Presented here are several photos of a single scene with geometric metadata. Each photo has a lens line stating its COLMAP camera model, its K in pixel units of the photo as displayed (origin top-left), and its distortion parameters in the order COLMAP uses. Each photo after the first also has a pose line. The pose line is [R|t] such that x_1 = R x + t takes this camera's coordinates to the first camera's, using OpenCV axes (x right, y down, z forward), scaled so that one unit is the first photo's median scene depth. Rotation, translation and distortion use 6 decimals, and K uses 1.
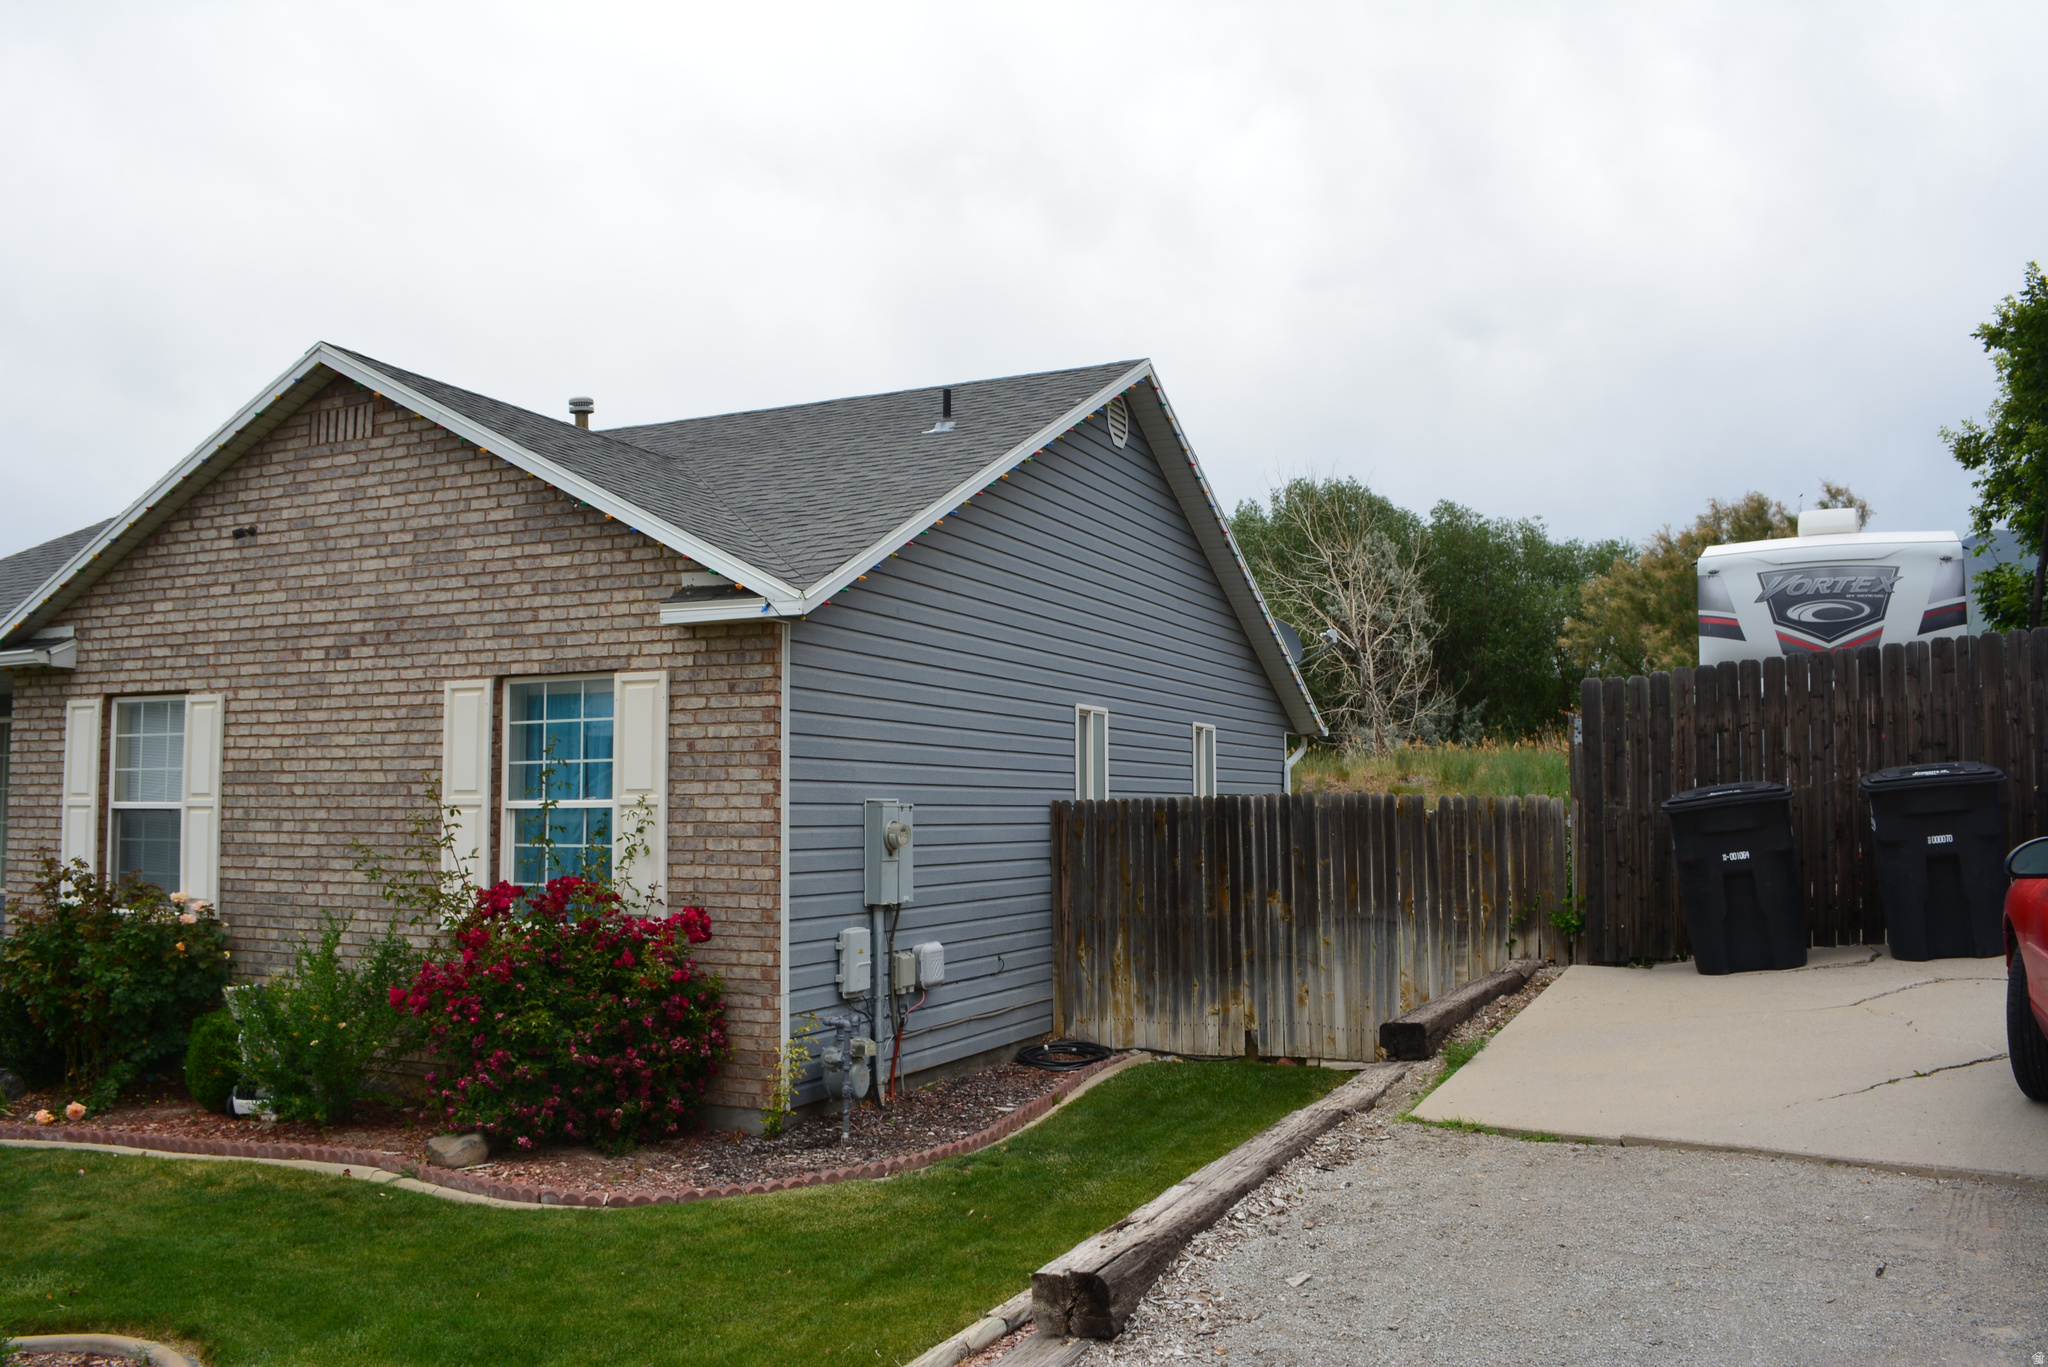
lens RADIAL K [[1635.6, 0, 1024.0], [0, 1635.6, 683.5], [0, 0, 1]] dist [-0.092594, 0.000458]
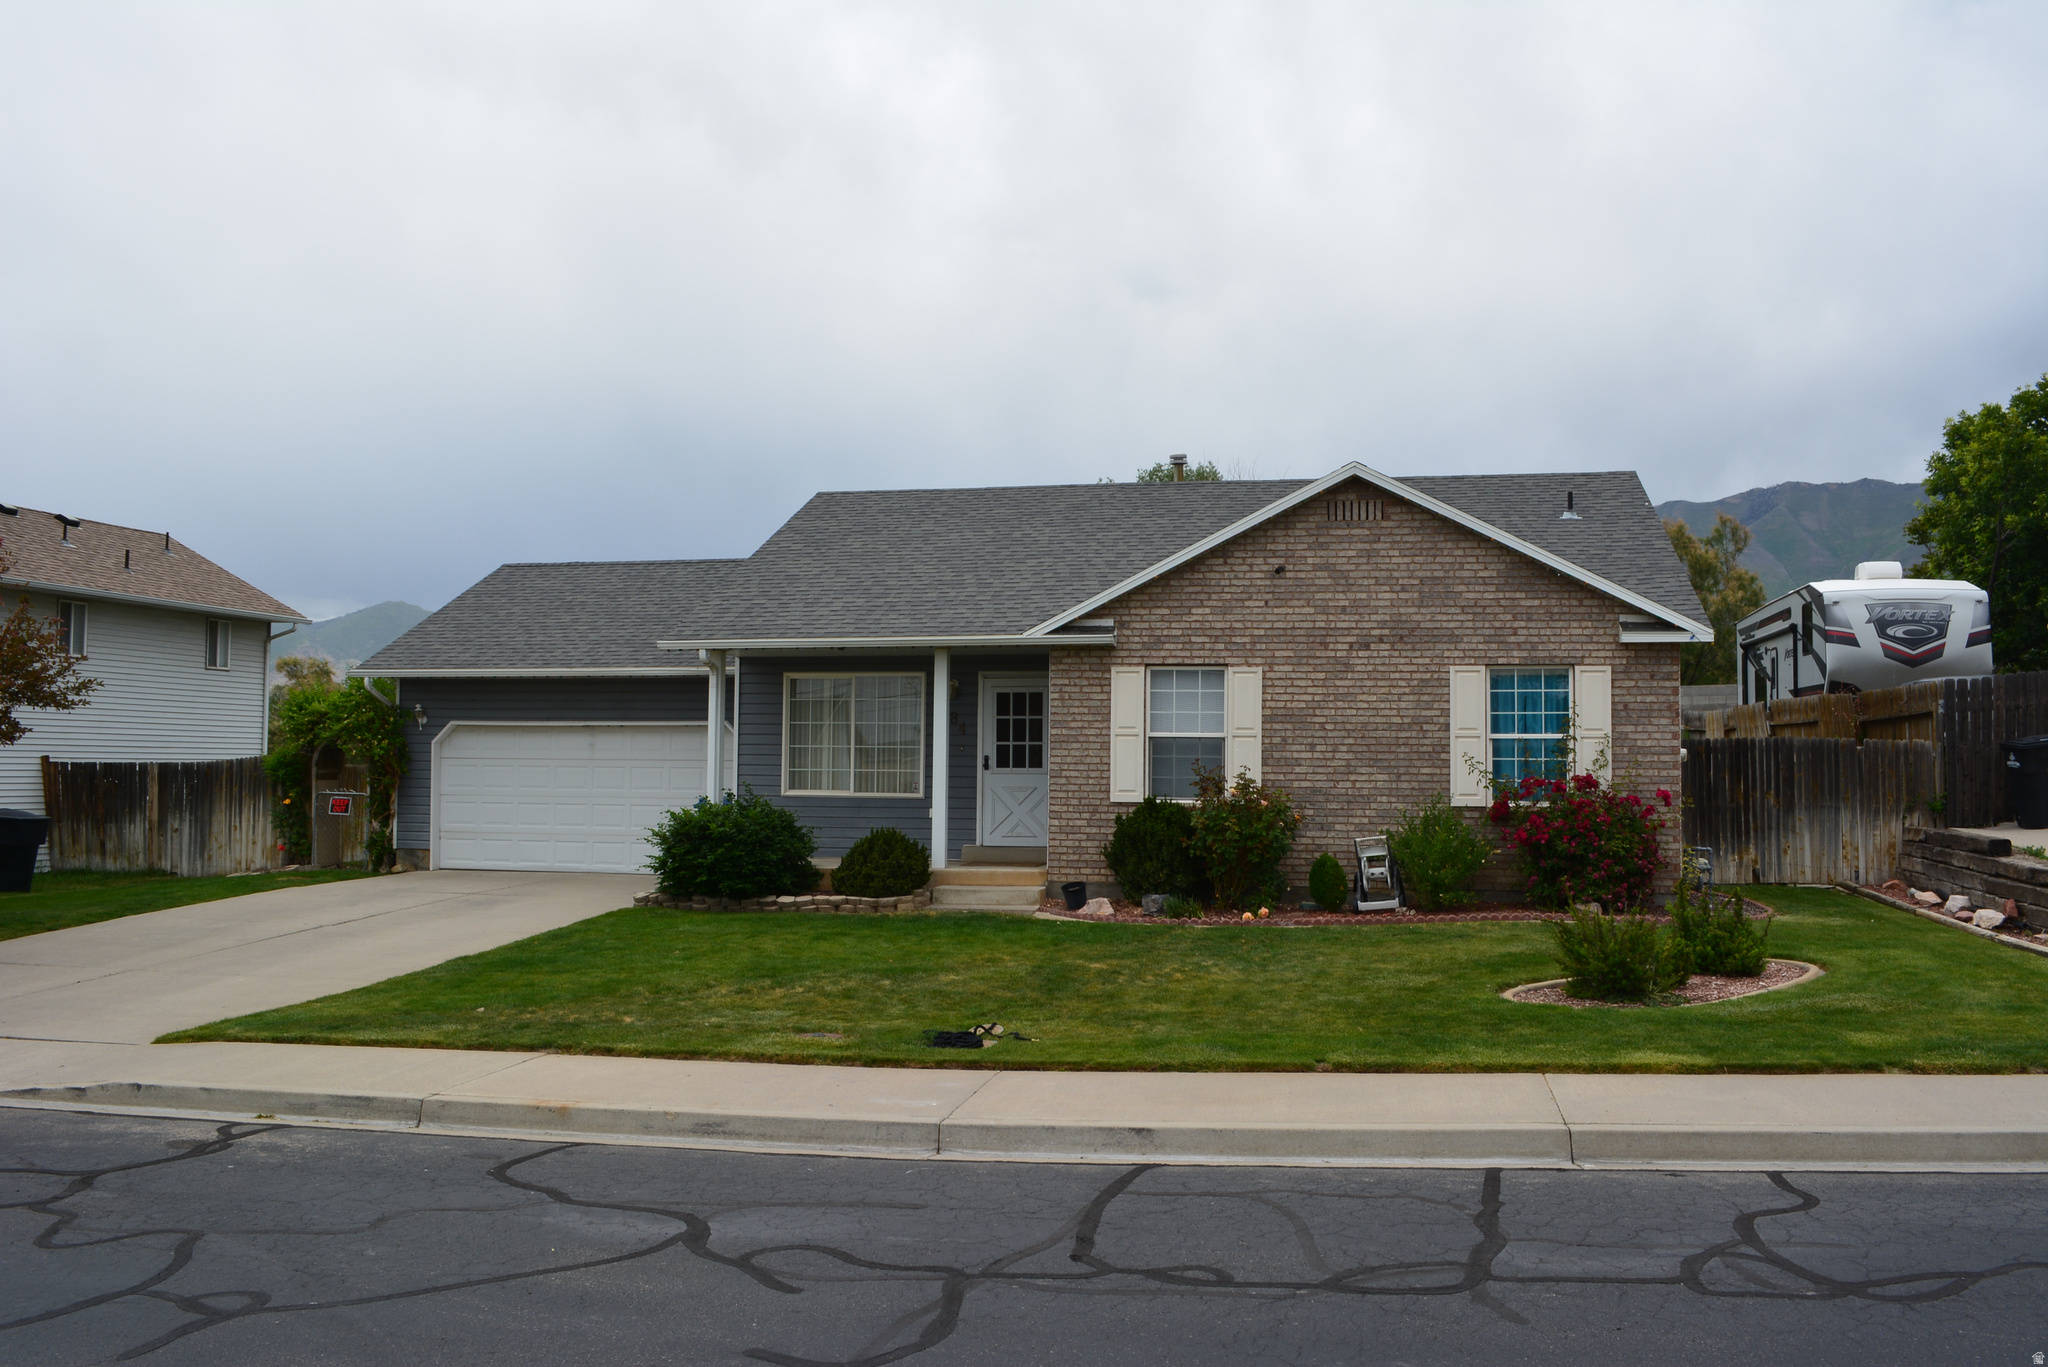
lens RADIAL K [[1635.6, 0, 1024.0], [0, 1635.6, 683.5], [0, 0, 1]] dist [-0.092594, 0.000458]
pose [[0.978407, 0.023855, 0.205304, -1.118810], [-0.030364, 0.999129, 0.028612, -0.018156], [-0.204443, -0.034228, 0.978280, -0.609965]]
